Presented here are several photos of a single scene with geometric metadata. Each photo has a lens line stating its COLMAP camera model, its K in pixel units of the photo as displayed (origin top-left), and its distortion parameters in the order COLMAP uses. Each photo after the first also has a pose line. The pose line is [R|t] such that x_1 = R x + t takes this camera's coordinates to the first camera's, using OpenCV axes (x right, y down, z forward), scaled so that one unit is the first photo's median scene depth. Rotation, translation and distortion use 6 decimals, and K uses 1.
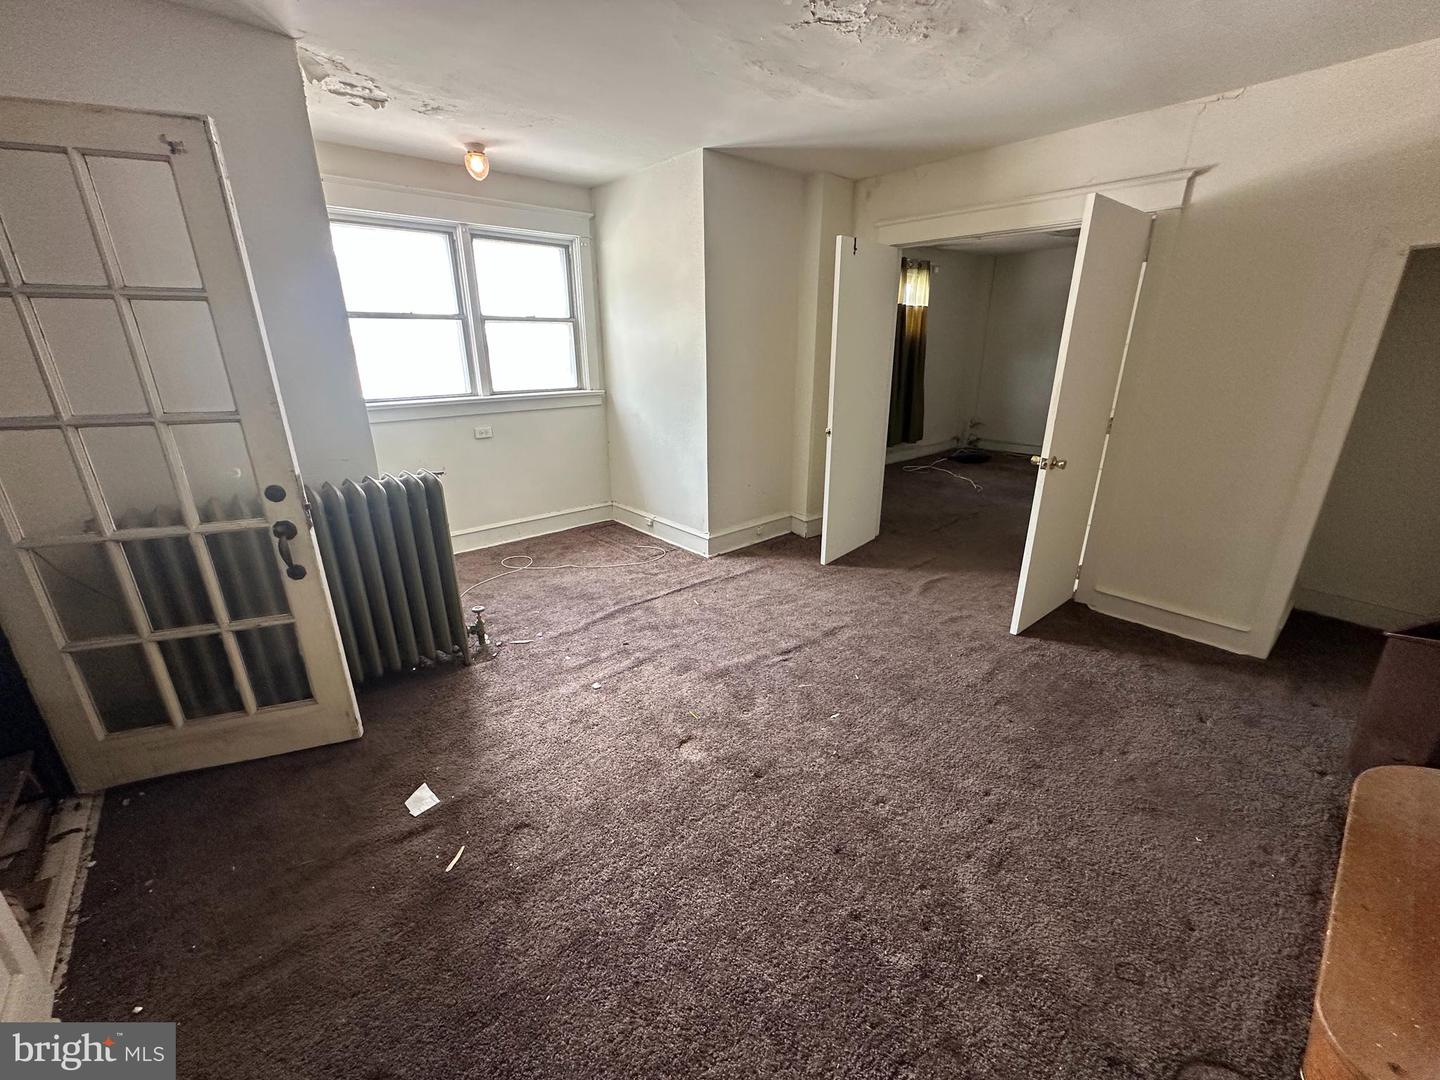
lens RADIAL K [[573.6, 0, 719.2], [0, 573.6, 538.6], [0, 0, 1]] dist [0.000221, 0.000082]
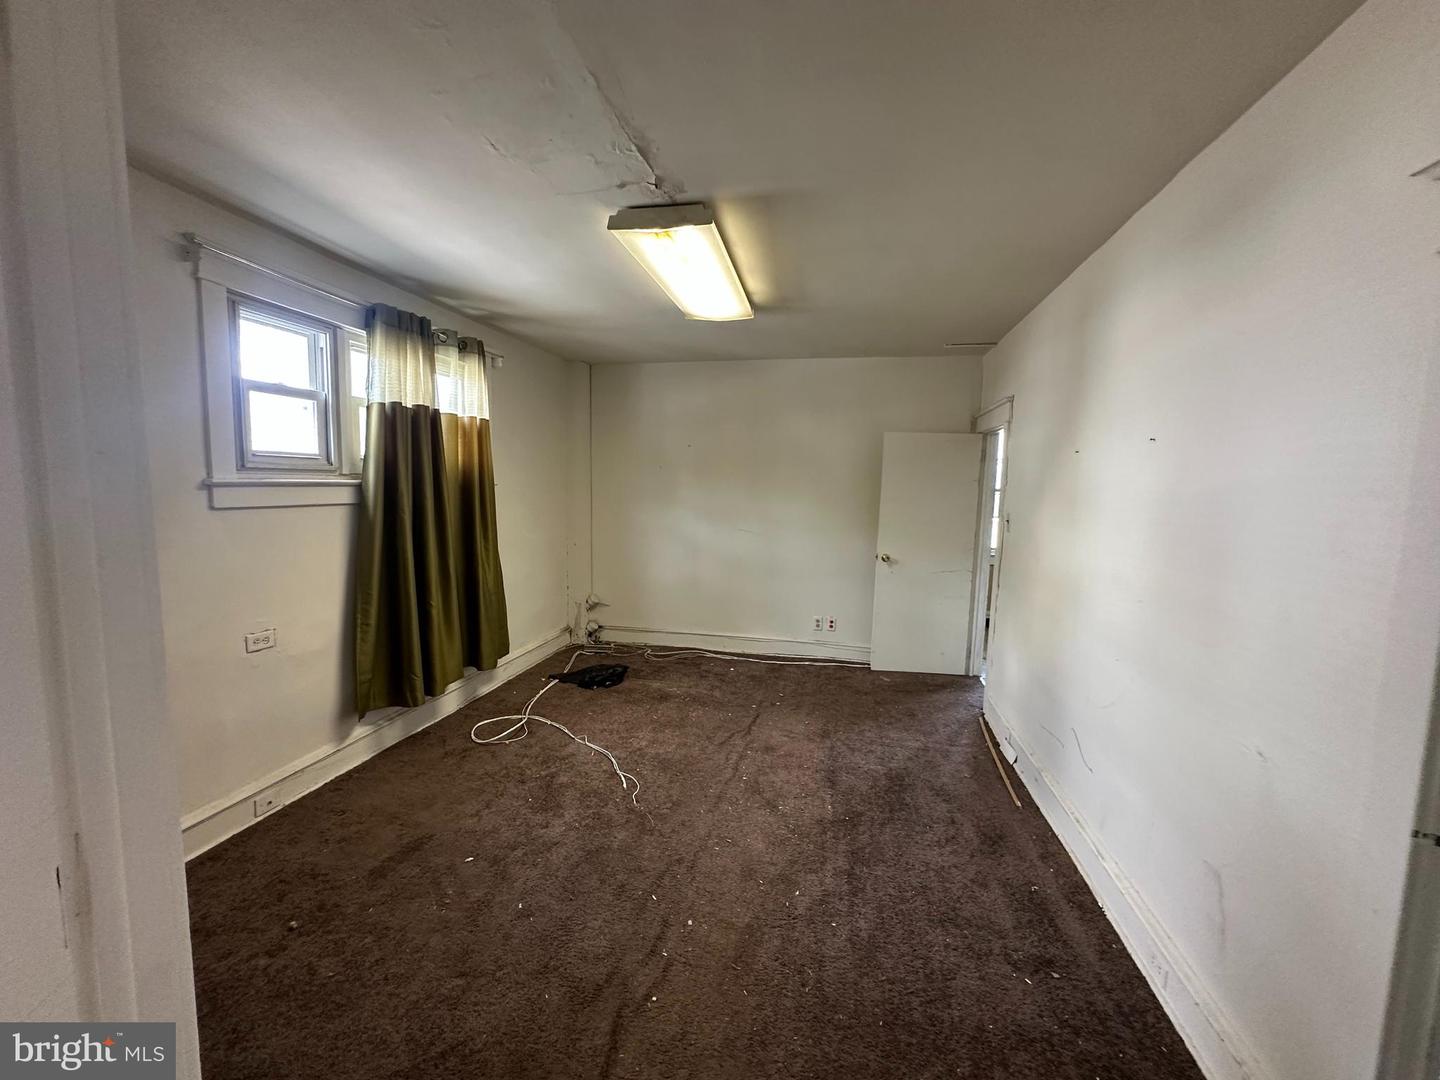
lens RADIAL K [[573.6, 0, 724.3], [0, 573.6, 539.6], [0, 0, 1]] dist [0.000221, 0.000082]
pose [[0.796465, -0.033775, 0.603740, 0.205273], [0.162672, 0.973599, -0.160134, -0.165363], [-0.582392, 0.225752, 0.780932, 0.458719]]
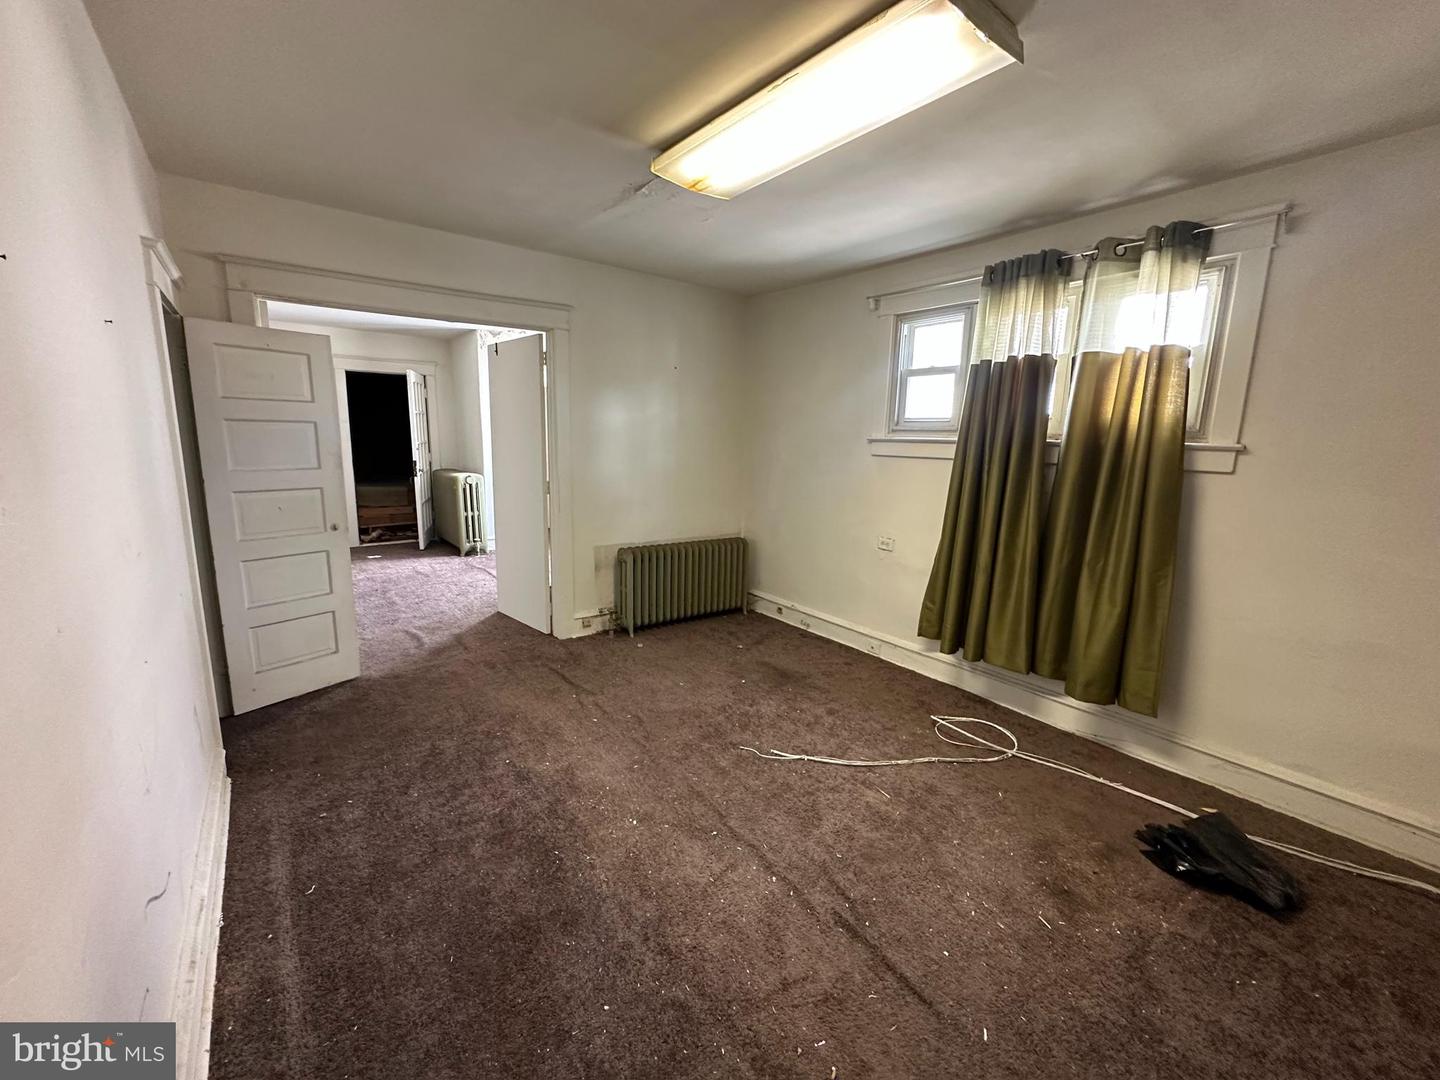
lens RADIAL K [[573.6, 0, 717.0], [0, 573.6, 544.1], [0, 0, 1]] dist [0.000221, 0.000082]
pose [[-0.060016, 0.189815, -0.979984, 0.718573], [-0.337831, 0.919956, 0.198877, -0.259560], [0.939292, 0.343004, 0.008913, 0.754110]]
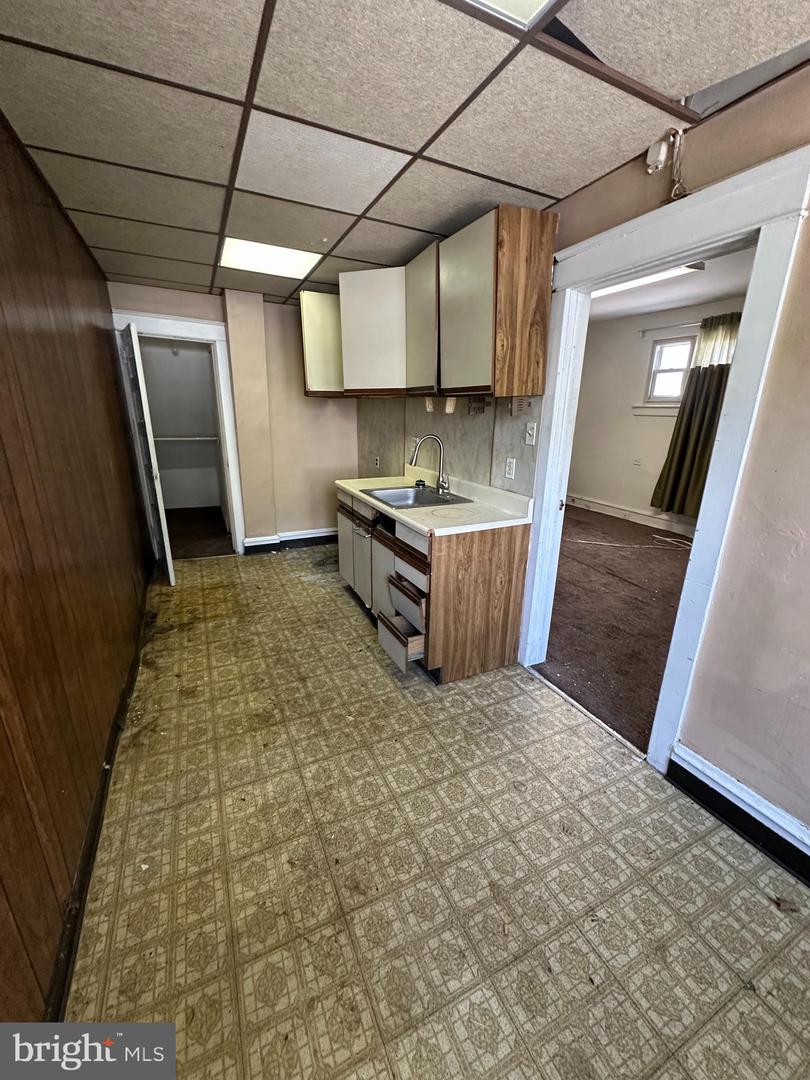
lens RADIAL K [[430.2, 0, 404.6], [0, 430.2, 542.0], [0, 0, 1]] dist [0.000221, 0.000082]
pose [[-0.265232, 0.291199, -0.919160, 1.063918], [-0.315386, 0.874659, 0.368108, -0.233316], [0.911144, 0.387524, -0.140147, 0.686250]]
